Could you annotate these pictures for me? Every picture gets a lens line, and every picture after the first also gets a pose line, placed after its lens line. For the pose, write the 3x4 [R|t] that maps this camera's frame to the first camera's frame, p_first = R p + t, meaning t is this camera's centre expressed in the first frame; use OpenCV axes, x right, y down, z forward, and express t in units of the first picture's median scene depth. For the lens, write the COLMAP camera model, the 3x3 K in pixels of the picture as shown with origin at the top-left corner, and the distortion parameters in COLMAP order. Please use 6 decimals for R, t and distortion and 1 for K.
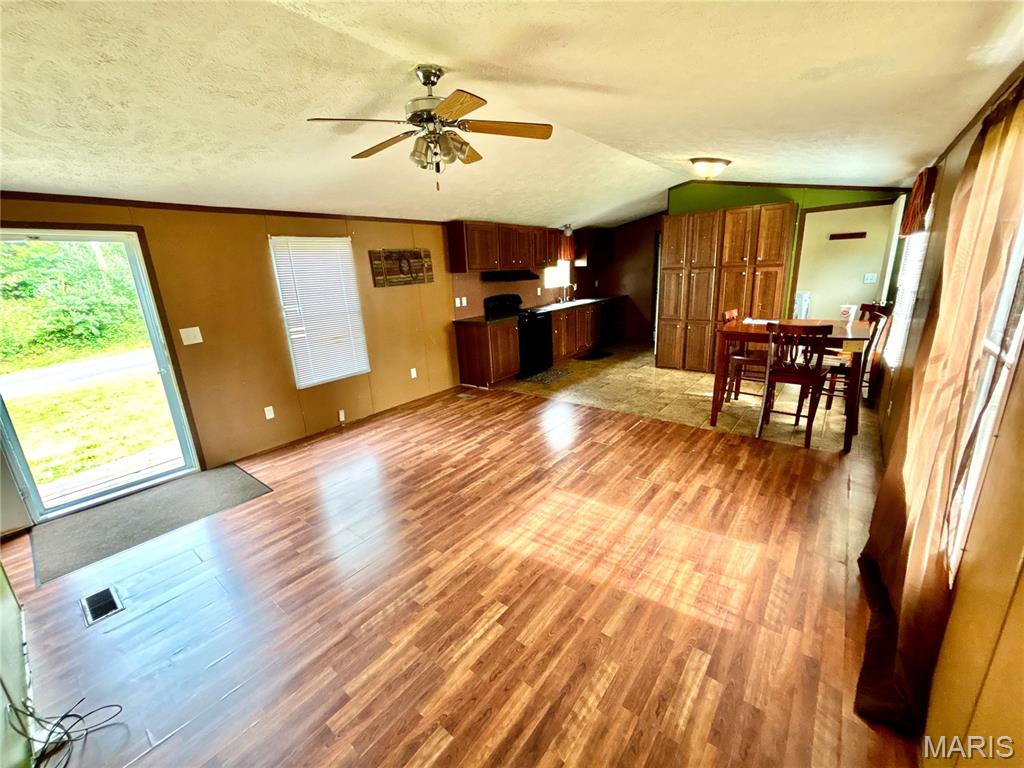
lens RADIAL K [[412.4, 0, 504.6], [0, 412.4, 383.1], [0, 0, 1]] dist [0.000972, 0.000099]
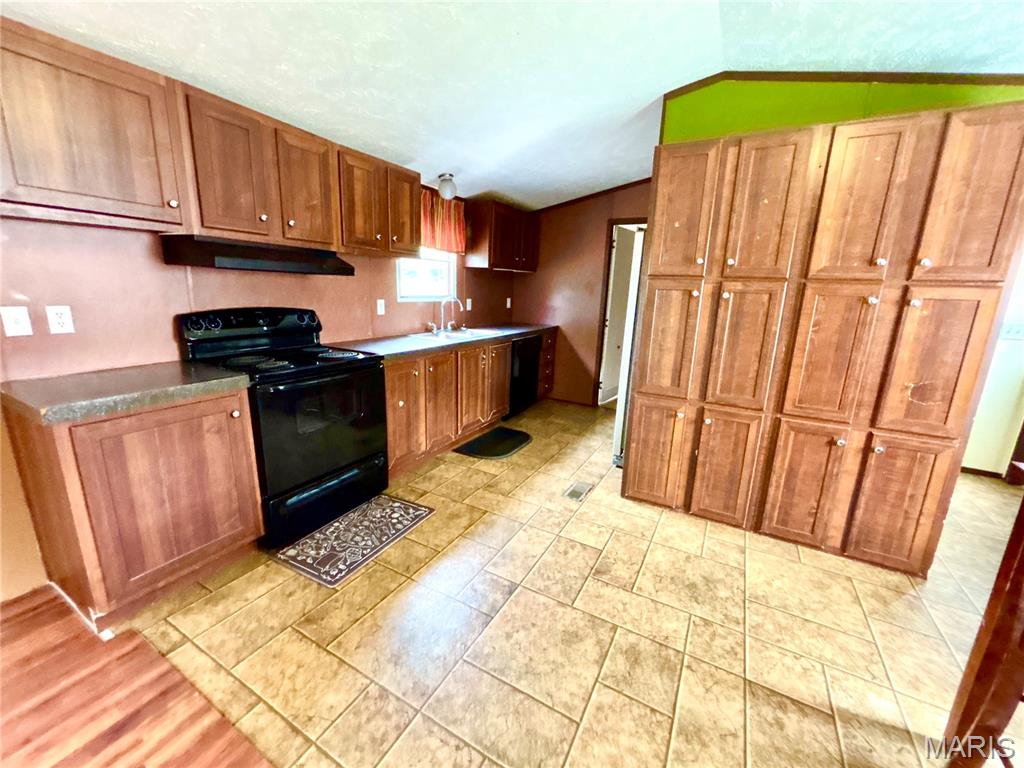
lens RADIAL K [[412.4, 0, 511.4], [0, 412.4, 383.6], [0, 0, 1]] dist [0.000972, 0.000099]
pose [[0.978891, 0.042606, 0.199891, 0.186299], [-0.034361, 0.998416, -0.044542, -0.161734], [-0.201472, 0.036733, 0.978805, 0.696194]]
